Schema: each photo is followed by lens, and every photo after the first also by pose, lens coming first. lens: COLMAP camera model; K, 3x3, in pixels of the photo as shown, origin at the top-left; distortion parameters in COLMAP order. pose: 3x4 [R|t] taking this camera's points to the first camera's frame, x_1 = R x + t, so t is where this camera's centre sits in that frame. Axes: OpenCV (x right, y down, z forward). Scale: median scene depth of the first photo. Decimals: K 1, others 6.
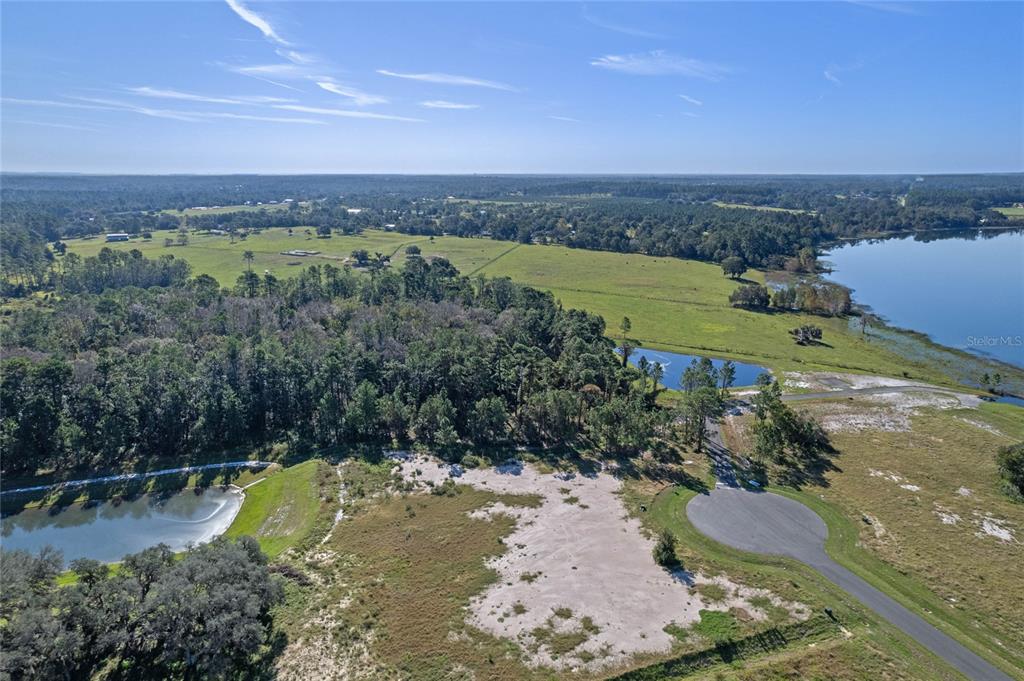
lens RADIAL K [[654.9, 0, 510.0], [0, 654.9, 380.3], [0, 0, 1]] dist [-0.036837, 0.077489]
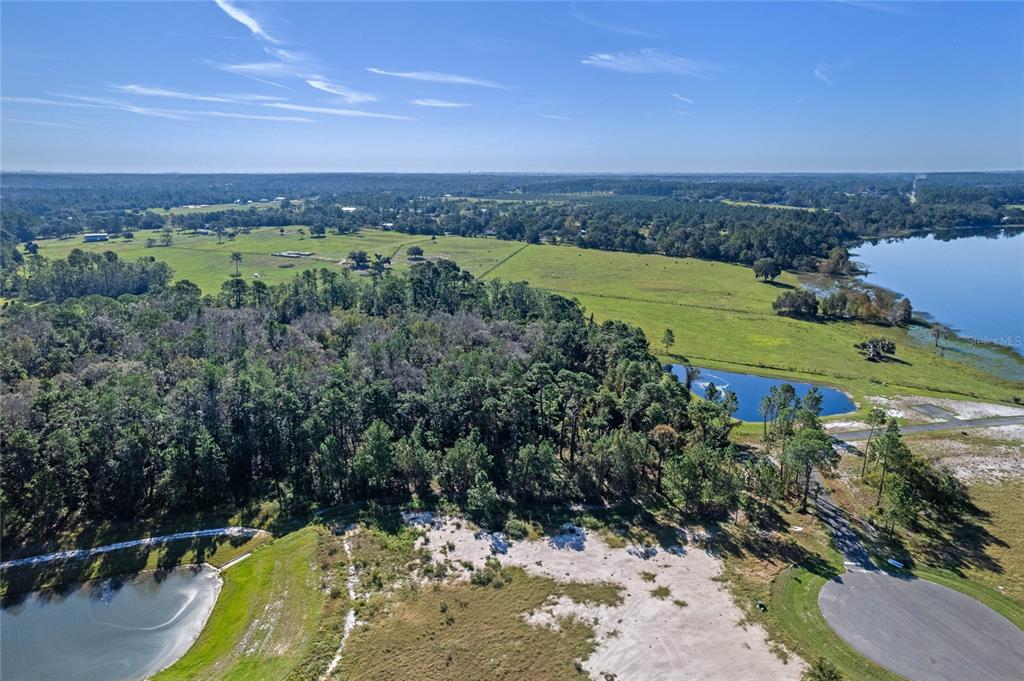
lens RADIAL K [[654.9, 0, 510.0], [0, 654.9, 380.3], [0, 0, 1]] dist [-0.036837, 0.077489]
pose [[0.999942, -0.003616, 0.010119, -0.066020], [0.003599, 0.999992, 0.001745, -0.047307], [-0.010125, -0.001709, 0.999947, 0.199510]]
